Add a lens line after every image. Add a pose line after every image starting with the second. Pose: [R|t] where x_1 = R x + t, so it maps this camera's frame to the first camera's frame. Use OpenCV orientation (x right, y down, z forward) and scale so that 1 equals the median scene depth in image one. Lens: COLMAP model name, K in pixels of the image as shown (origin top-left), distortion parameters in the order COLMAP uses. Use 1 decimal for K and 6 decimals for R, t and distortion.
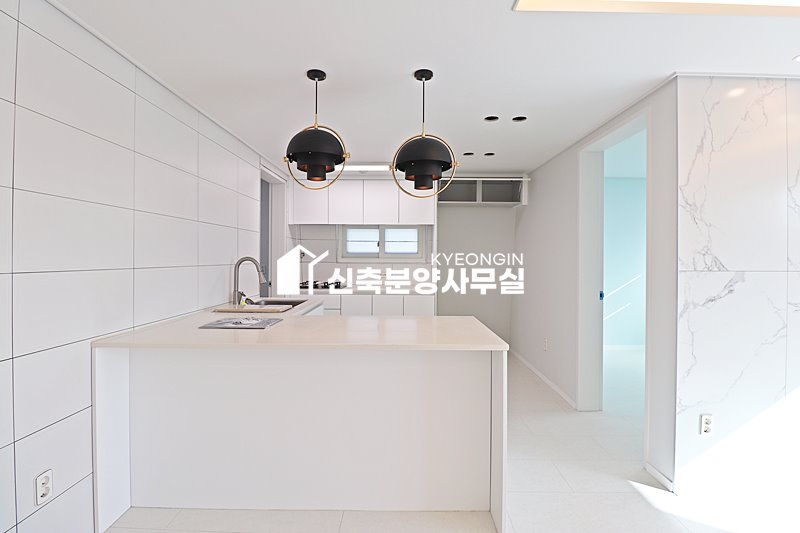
lens RADIAL K [[368.9, 0, 401.1], [0, 368.9, 258.3], [0, 0, 1]] dist [0.001773, -0.014761]
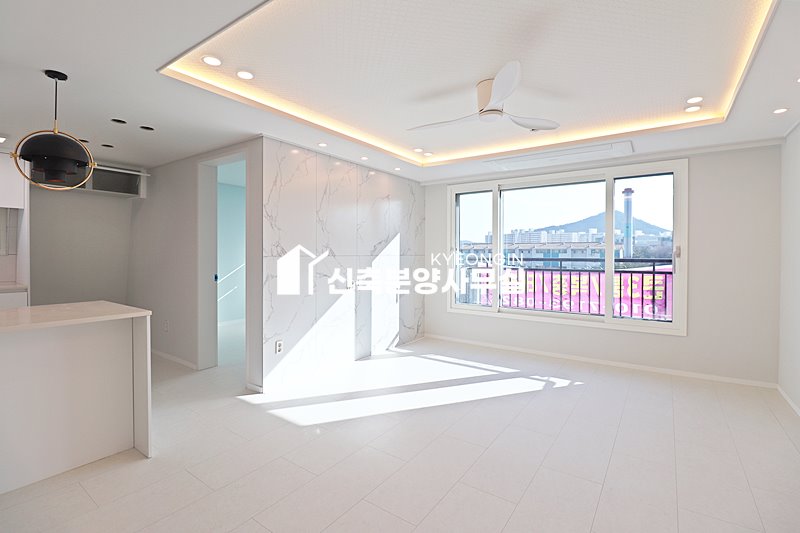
lens RADIAL K [[373.9, 0, 401.5], [0, 373.9, 259.1], [0, 0, 1]] dist [-0.000305, -0.010804]
pose [[0.569603, -0.013575, 0.821808, -0.249499], [-0.002260, 0.999834, 0.018082, 0.014612], [-0.821917, -0.012157, 0.569478, -0.431706]]
